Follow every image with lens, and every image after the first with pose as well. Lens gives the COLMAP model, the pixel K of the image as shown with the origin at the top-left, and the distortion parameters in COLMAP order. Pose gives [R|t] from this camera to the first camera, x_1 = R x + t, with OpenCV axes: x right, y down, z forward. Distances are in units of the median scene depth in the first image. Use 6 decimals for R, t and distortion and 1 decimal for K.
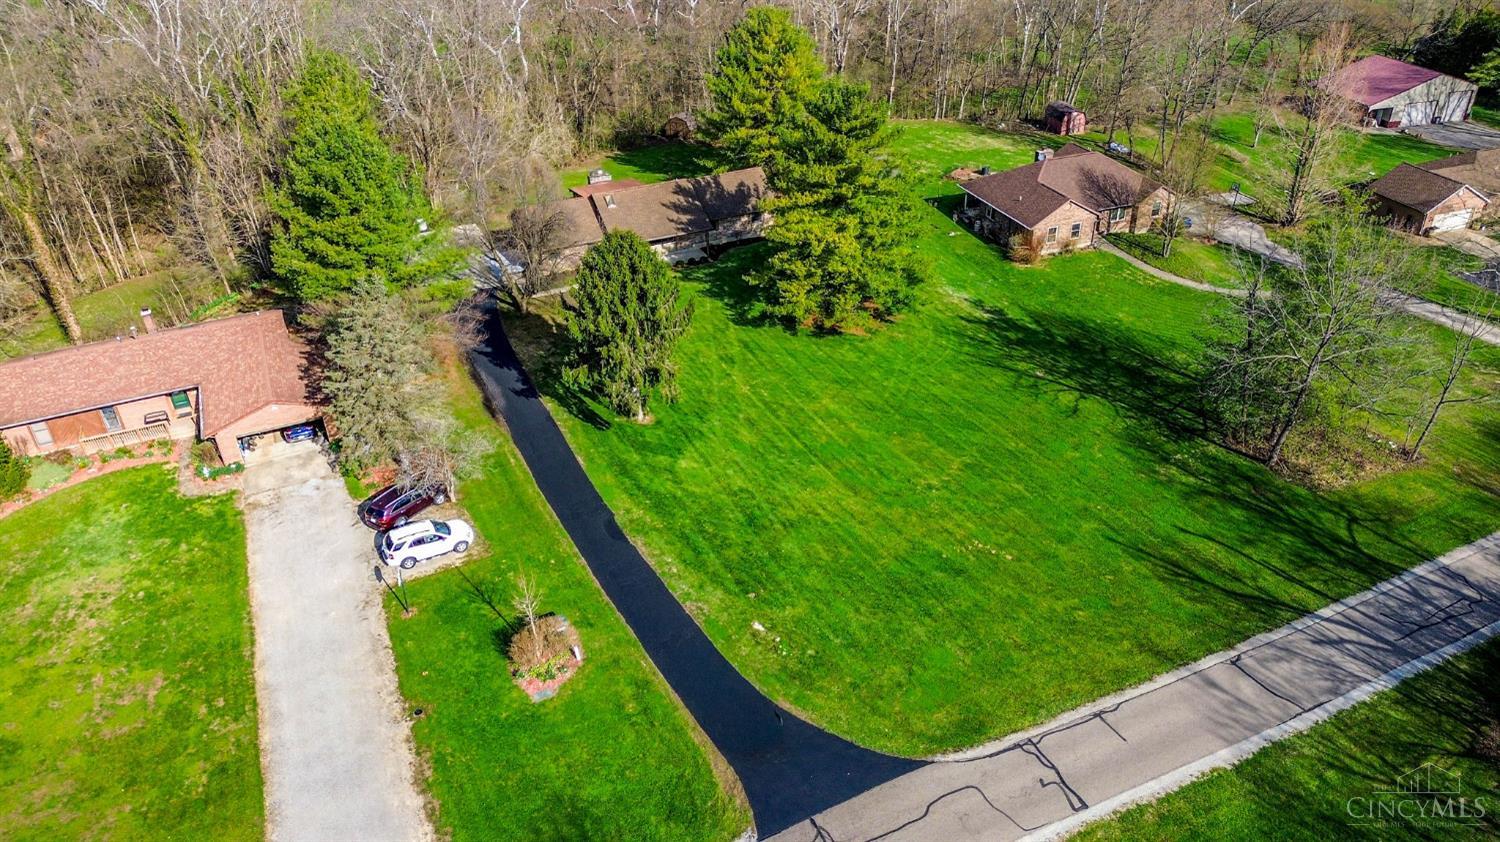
lens RADIAL K [[1048.6, 0, 750.0], [0, 1048.6, 421.0], [0, 0, 1]] dist [0.115652, -0.135814]
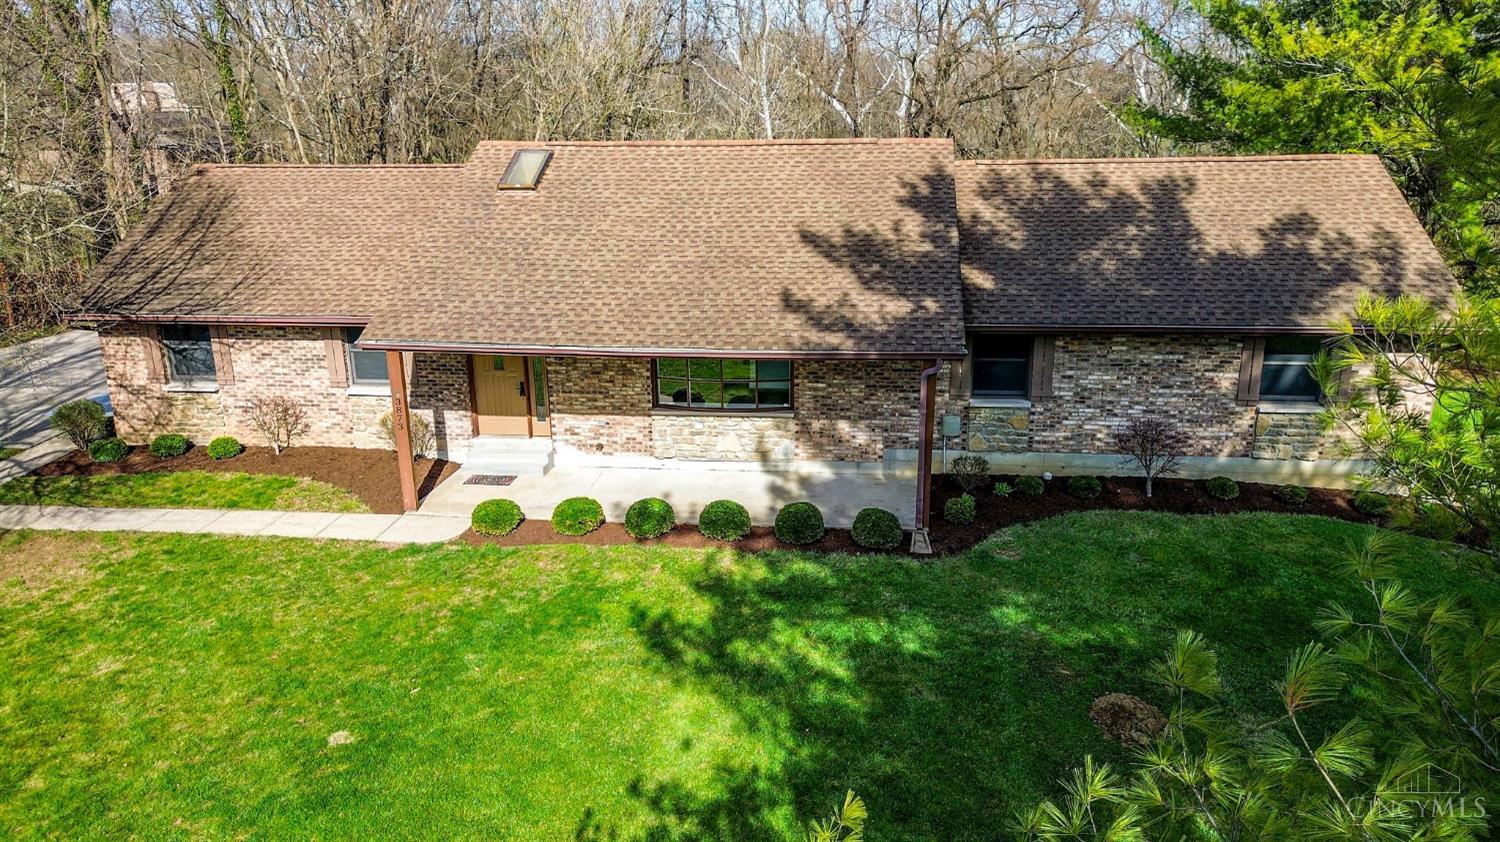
lens RADIAL K [[1048.6, 0, 750.0], [0, 1048.6, 421.0], [0, 0, 1]] dist [0.115652, -0.135814]
pose [[0.855942, 0.156377, -0.492858, 0.025128], [-0.273310, 0.945963, -0.174516, -0.184205], [0.438935, 0.284079, 0.852429, 1.153815]]
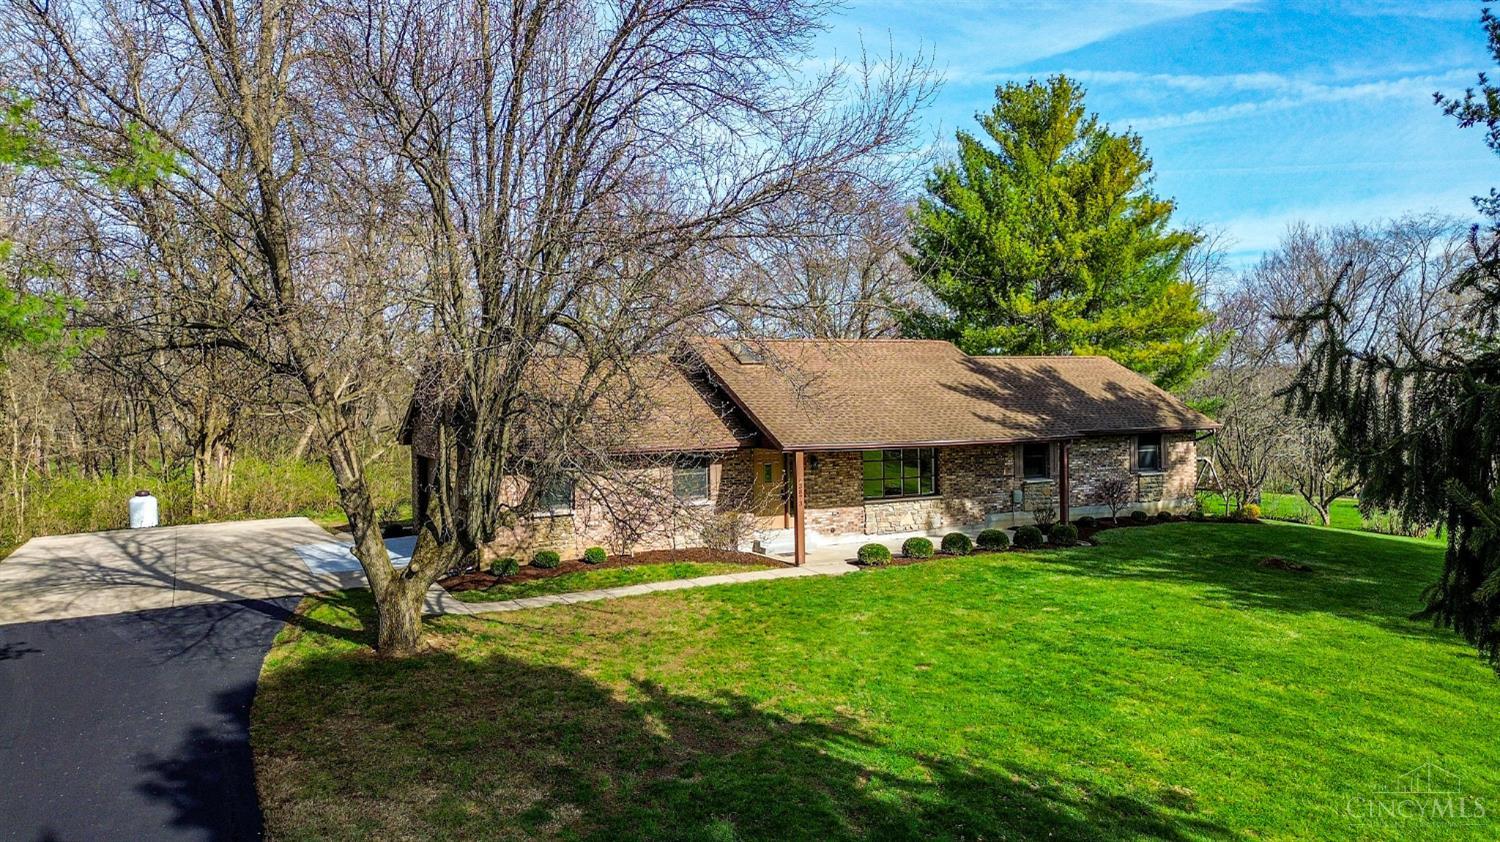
lens RADIAL K [[1048.6, 0, 750.0], [0, 1048.6, 421.0], [0, 0, 1]] dist [0.115652, -0.135814]
pose [[0.998781, 0.006241, 0.048974, -0.195080], [0.018730, 0.869919, -0.492839, -0.053478], [-0.045680, 0.493155, 0.868741, 1.003585]]
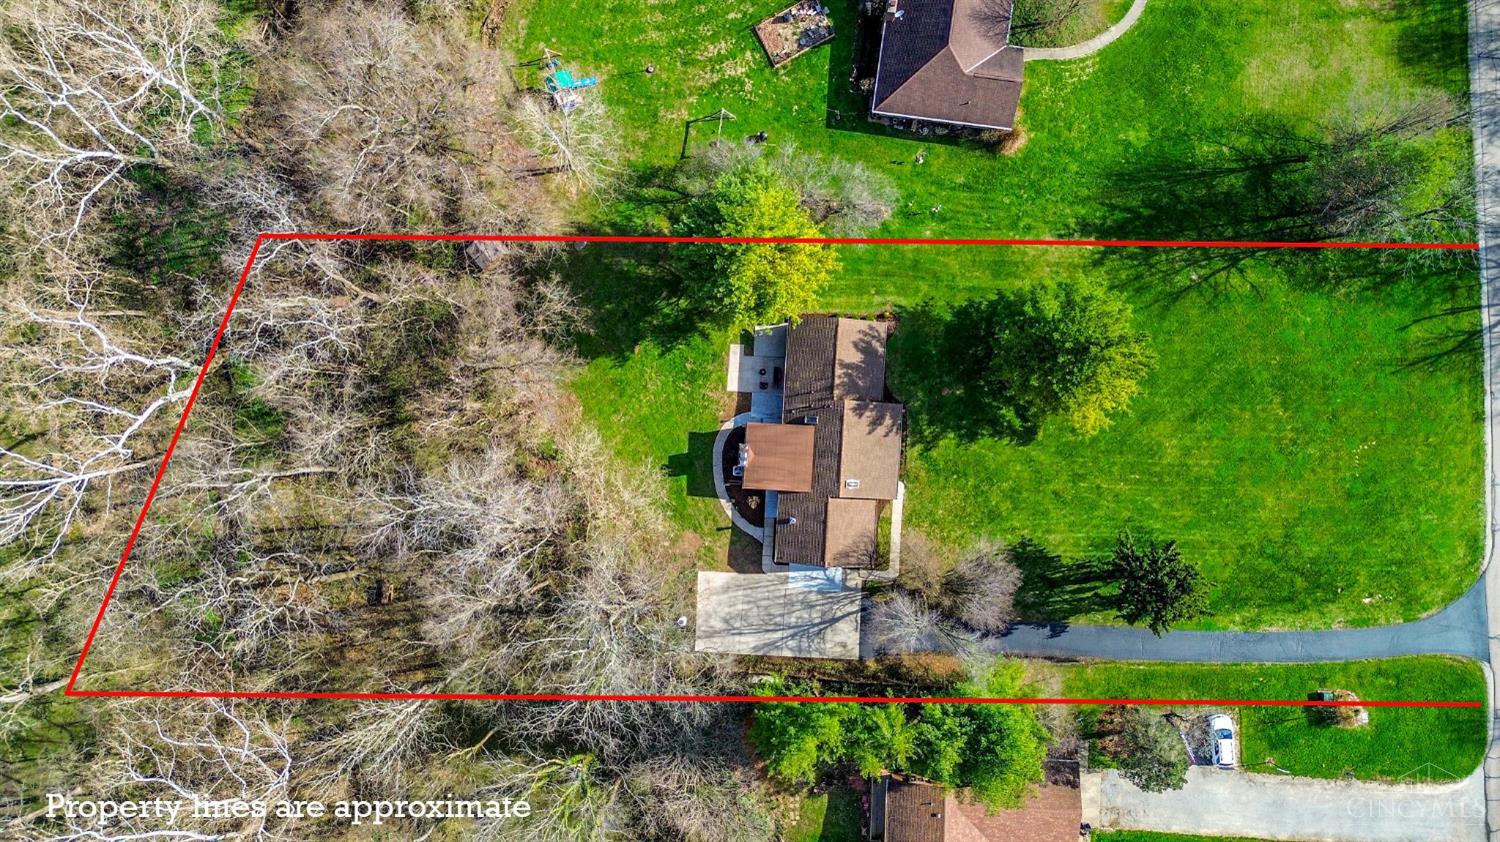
lens RADIAL K [[1048.6, 0, 750.0], [0, 1048.6, 421.0], [0, 0, 1]] dist [0.115652, -0.135814]
pose [[0.462493, -0.886047, 0.031939, -0.218687], [0.463504, 0.272331, 0.843208, -1.584715], [-0.755820, -0.375174, 0.536638, 0.722756]]
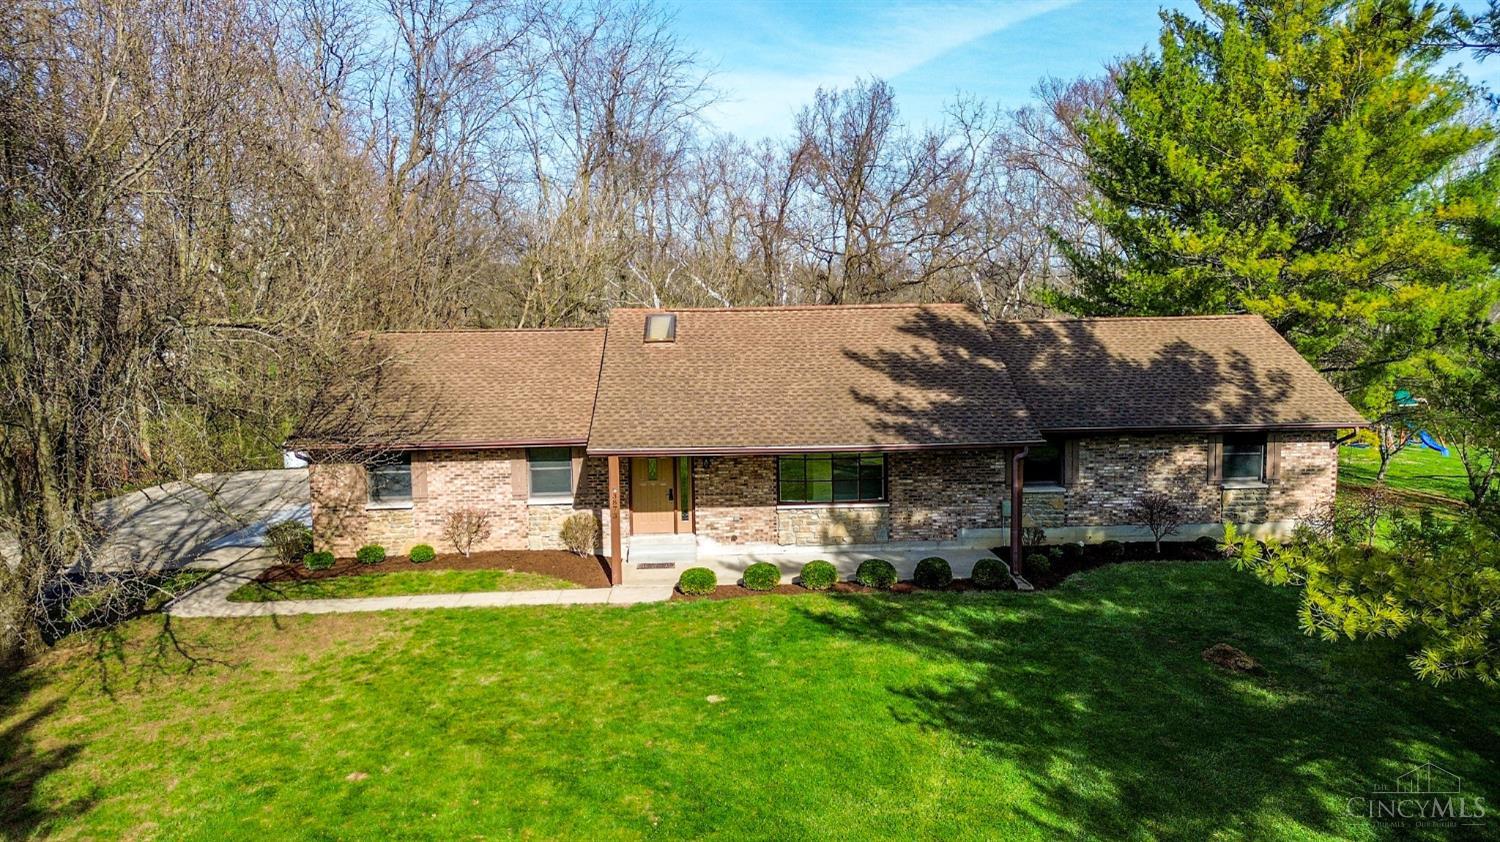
lens RADIAL K [[1048.6, 0, 750.0], [0, 1048.6, 421.0], [0, 0, 1]] dist [0.115652, -0.135814]
pose [[0.930536, 0.046615, -0.363222, -0.014817], [-0.194848, 0.902831, -0.383315, -0.118645], [0.310060, 0.427462, 0.849199, 1.065192]]
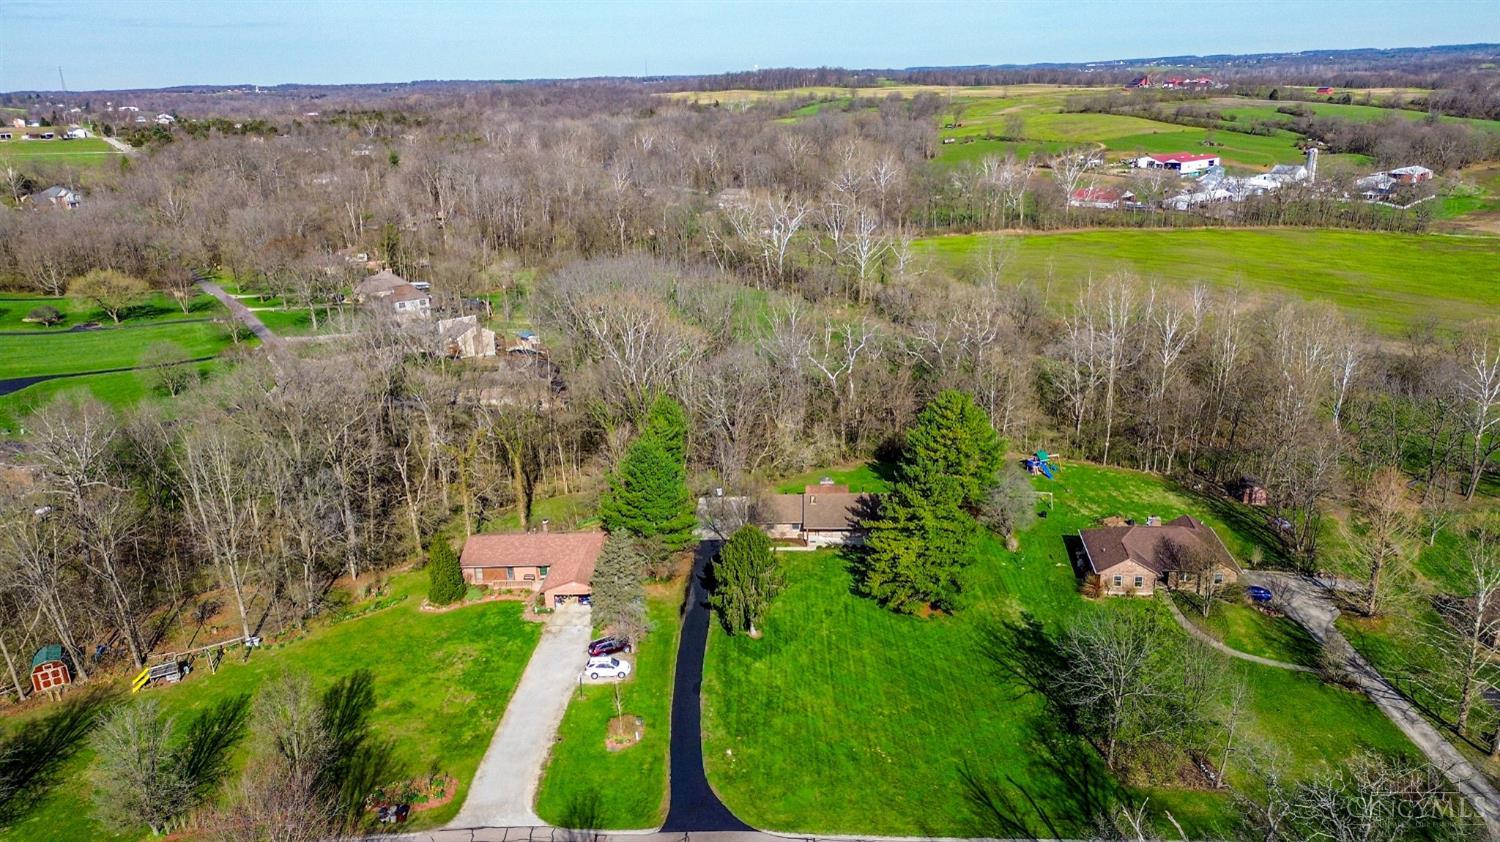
lens RADIAL K [[1048.6, 0, 750.0], [0, 1048.6, 421.0], [0, 0, 1]] dist [0.115652, -0.135814]
pose [[0.892764, 0.141658, -0.427675, 0.595229], [-0.232871, 0.957731, -0.168886, -0.045834], [0.385674, 0.250368, 0.888016, -0.629038]]
